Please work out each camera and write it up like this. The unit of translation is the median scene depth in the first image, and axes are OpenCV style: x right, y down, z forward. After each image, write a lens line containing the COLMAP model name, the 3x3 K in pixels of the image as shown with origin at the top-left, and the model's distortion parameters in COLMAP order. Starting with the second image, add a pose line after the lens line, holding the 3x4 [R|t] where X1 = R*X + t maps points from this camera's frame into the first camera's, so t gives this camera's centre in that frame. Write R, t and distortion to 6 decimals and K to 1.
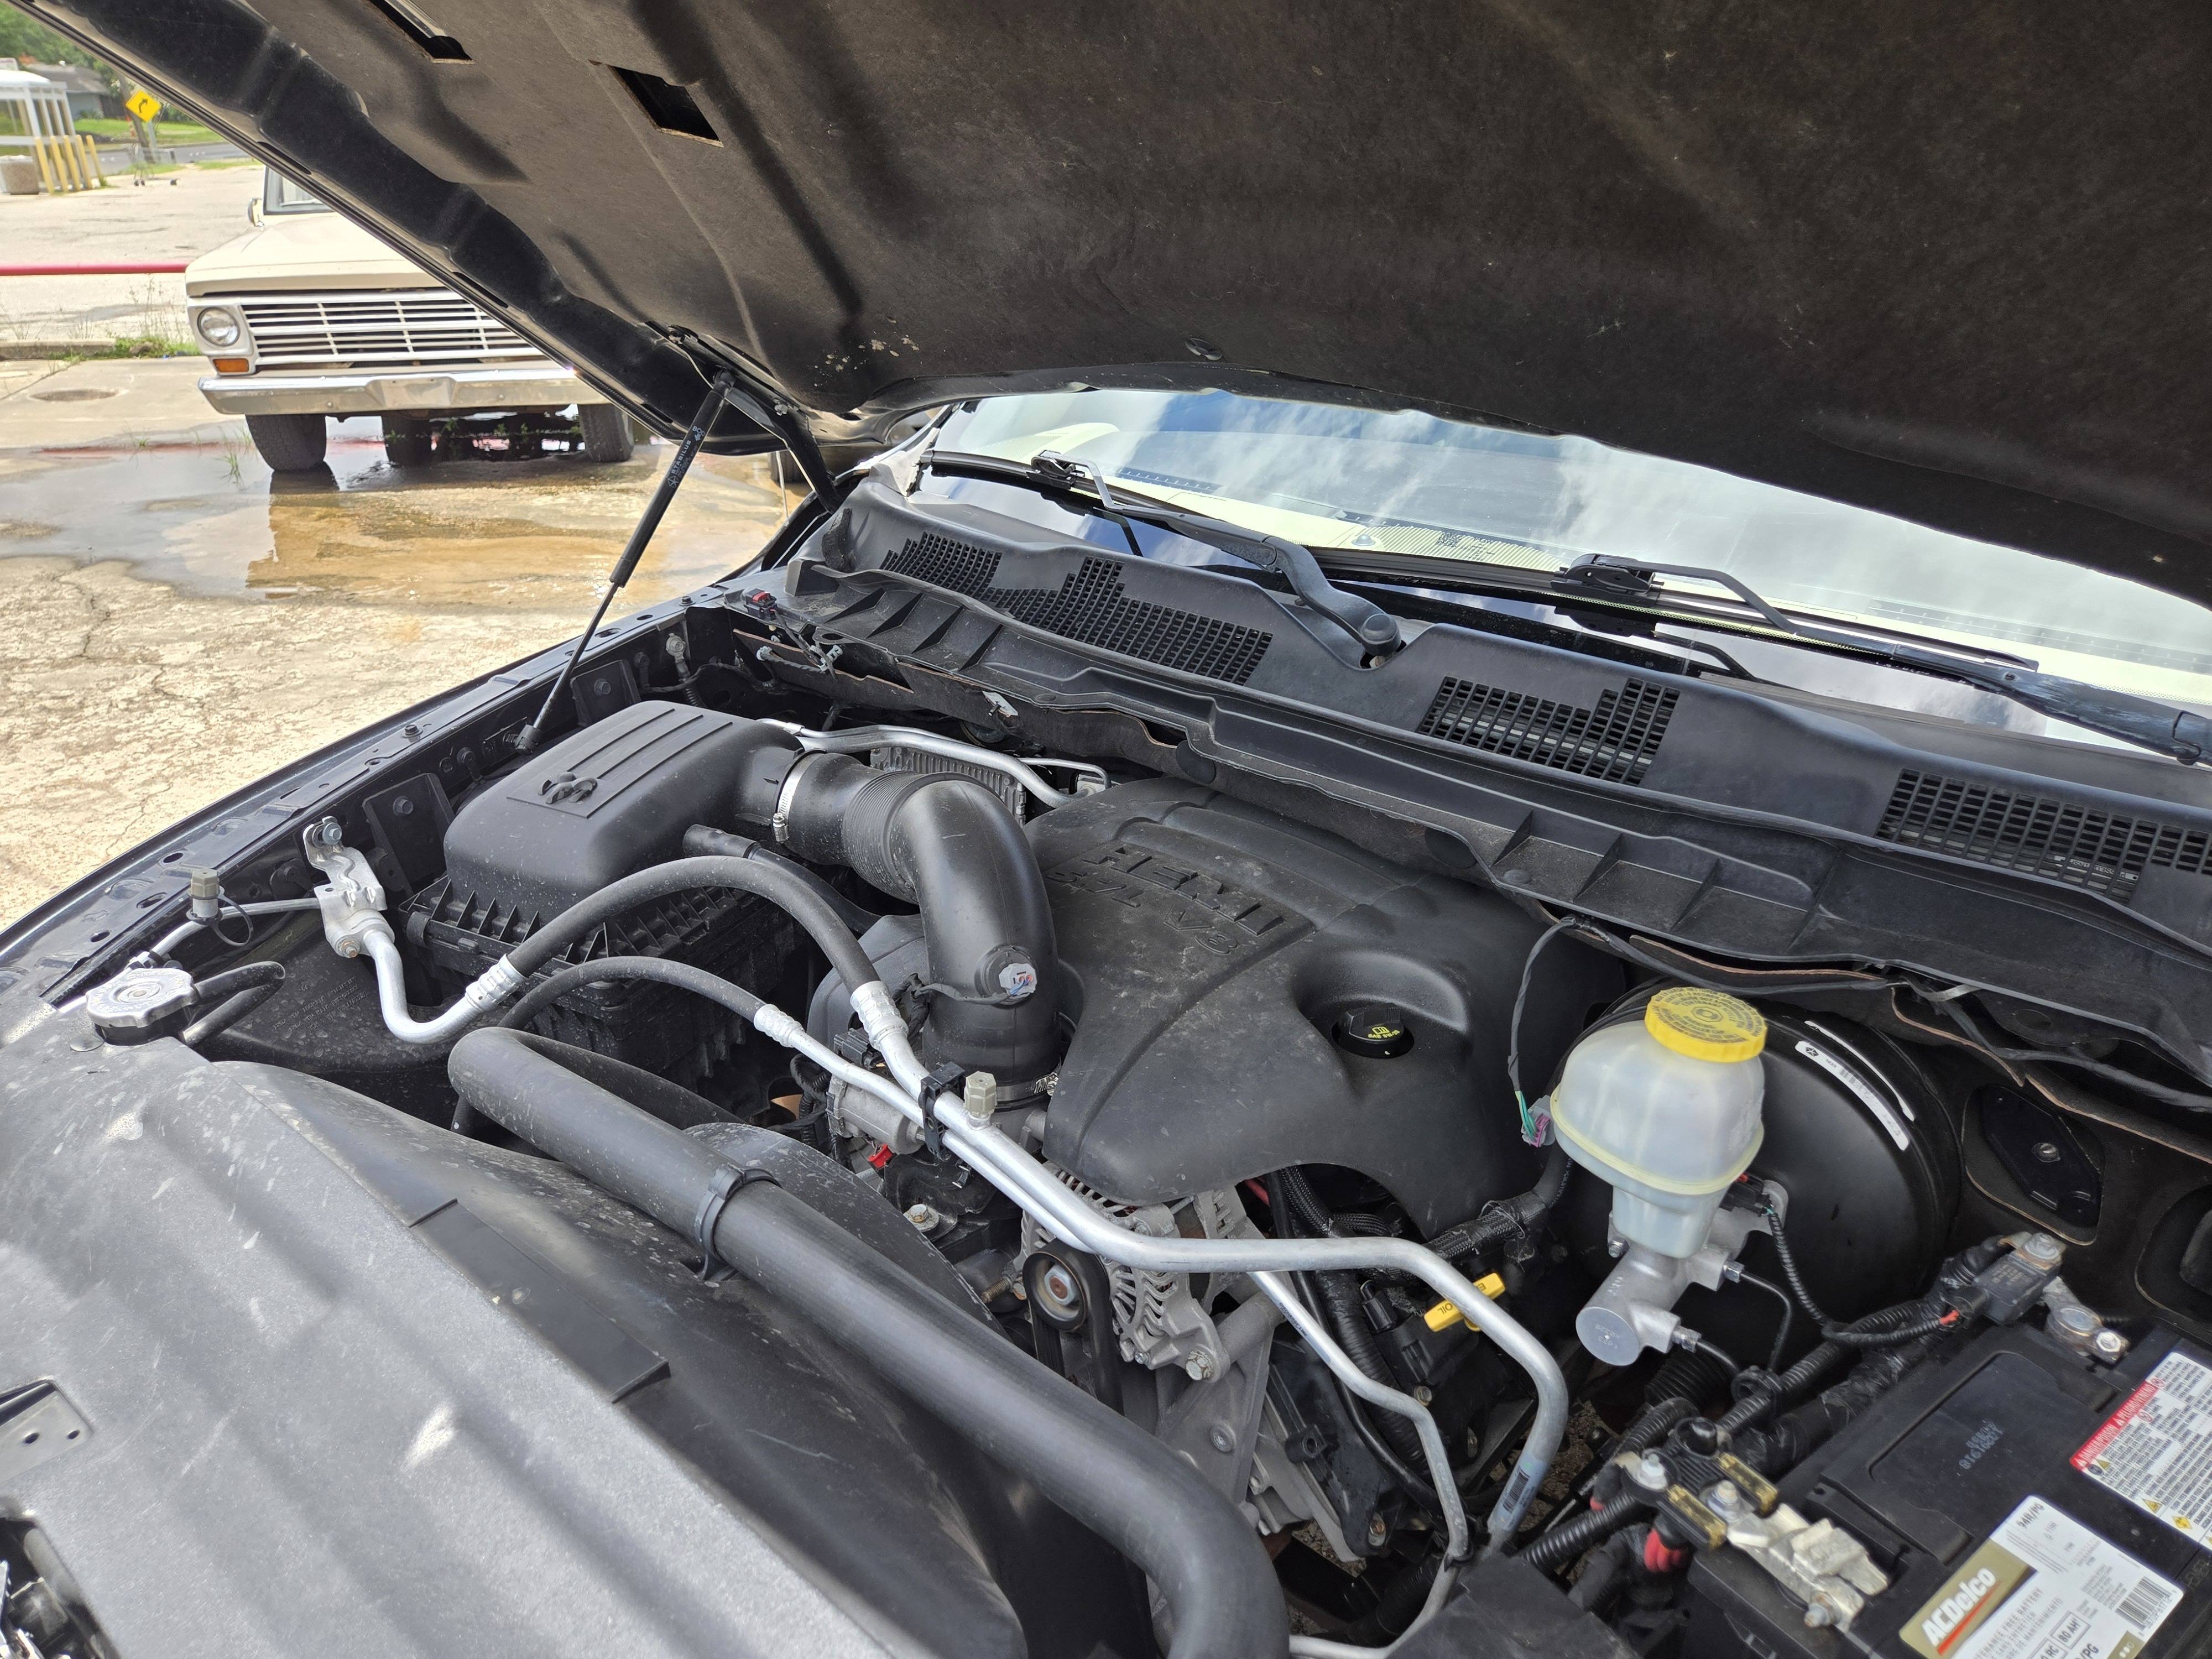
lens RADIAL K [[1522.8, 0, 1109.9], [0, 1522.8, 823.7], [0, 0, 1]] dist [0.030028, -0.030776]
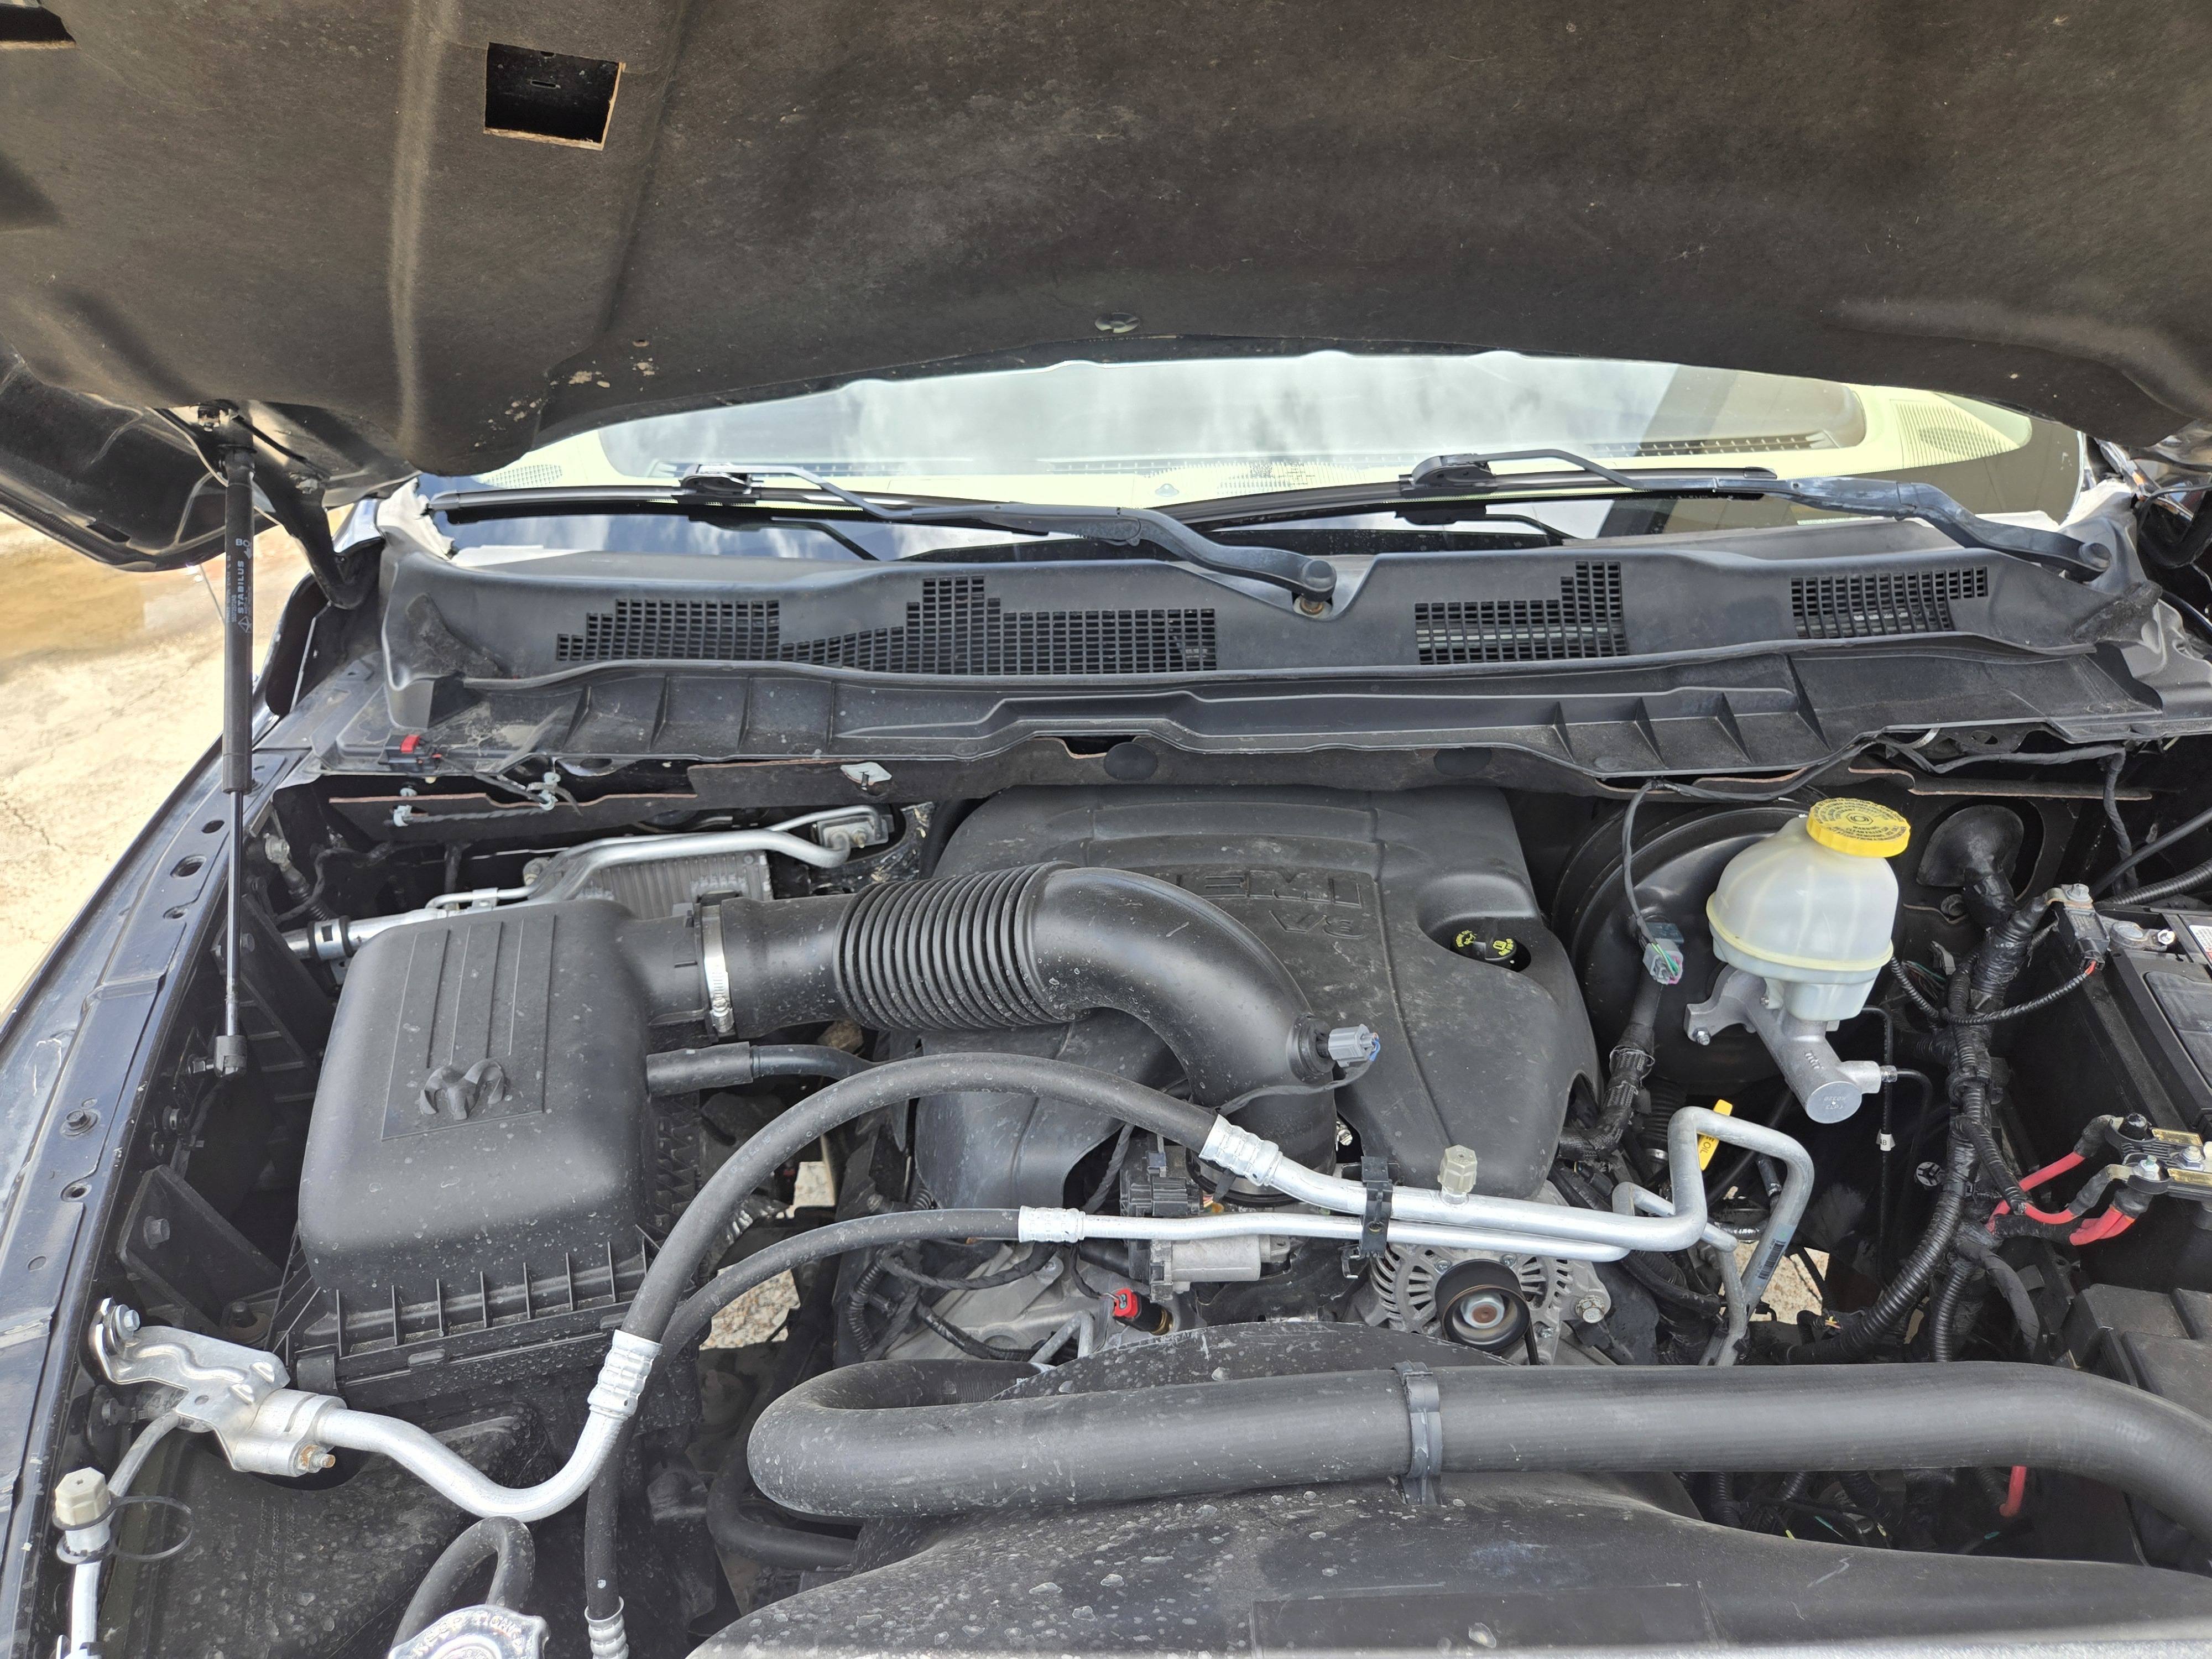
lens RADIAL K [[1522.8, 0, 1099.1], [0, 1522.8, 837.6], [0, 0, 1]] dist [0.030028, -0.030776]
pose [[0.748453, -0.350594, 0.562940, -0.544674], [0.295891, 0.936204, 0.189660, -0.196797], [-0.593520, 0.024617, 0.804443, 0.288302]]
